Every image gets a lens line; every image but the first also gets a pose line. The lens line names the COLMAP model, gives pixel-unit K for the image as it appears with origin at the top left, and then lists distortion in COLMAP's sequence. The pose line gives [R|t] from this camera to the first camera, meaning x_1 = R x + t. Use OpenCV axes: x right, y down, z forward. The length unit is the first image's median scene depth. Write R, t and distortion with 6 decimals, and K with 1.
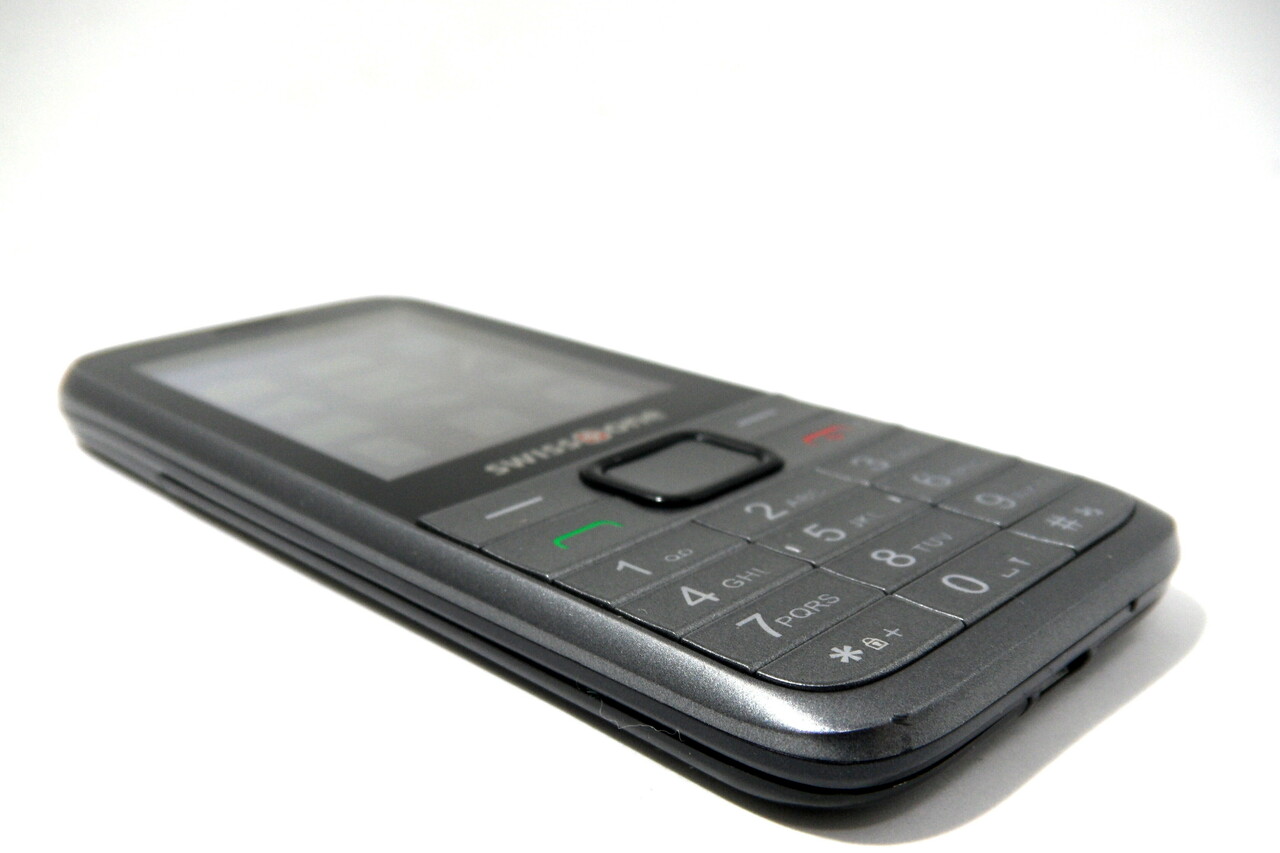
lens RADIAL K [[1337.9, 0, 640.0], [0, 1337.9, 426.5], [0, 0, 1]] dist [0.002086, -0.002996]
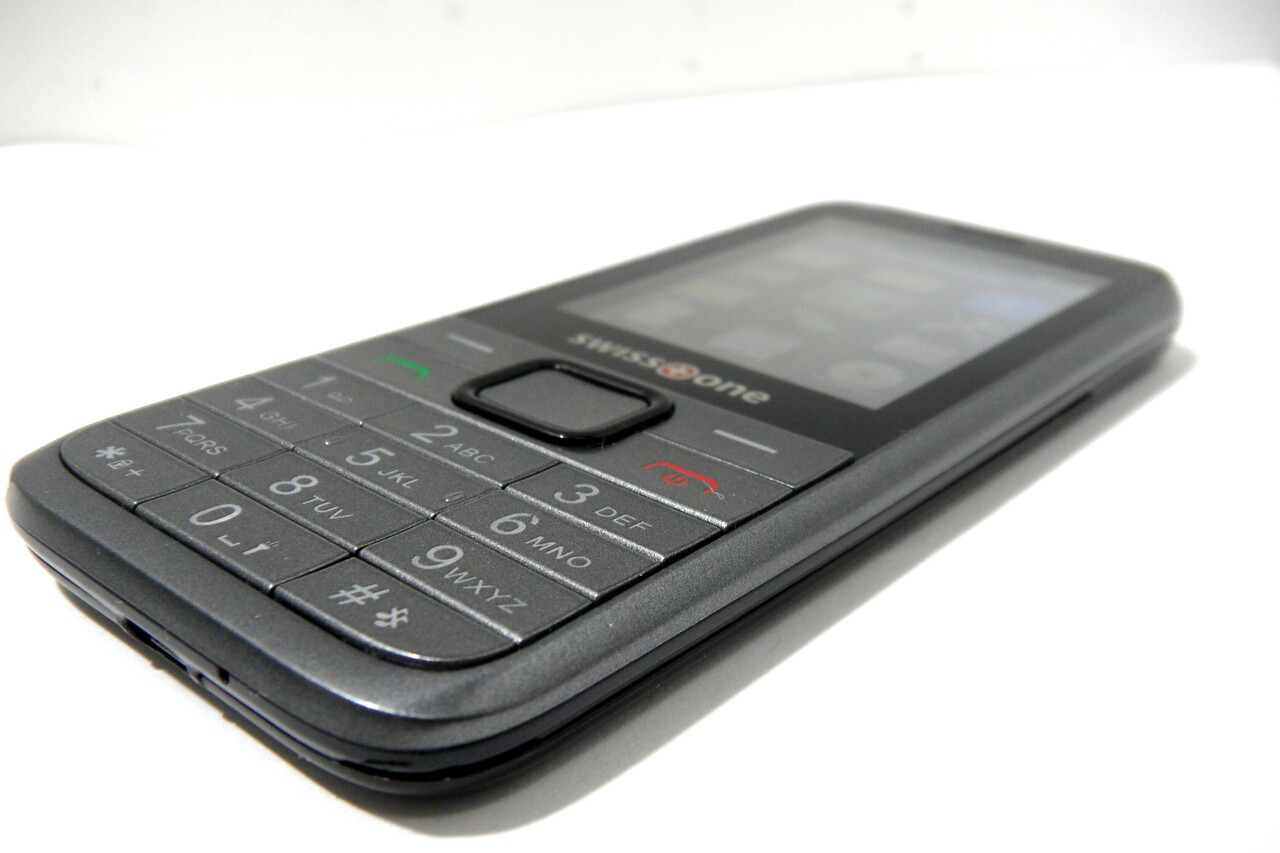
lens RADIAL K [[1337.9, 0, 640.0], [0, 1337.9, 426.5], [0, 0, 1]] dist [0.002086, -0.002996]
pose [[0.050518, 0.405728, -0.912597, 0.959301], [-0.354480, 0.861554, 0.363413, -0.334481], [0.933698, 0.305139, 0.187346, 0.959681]]
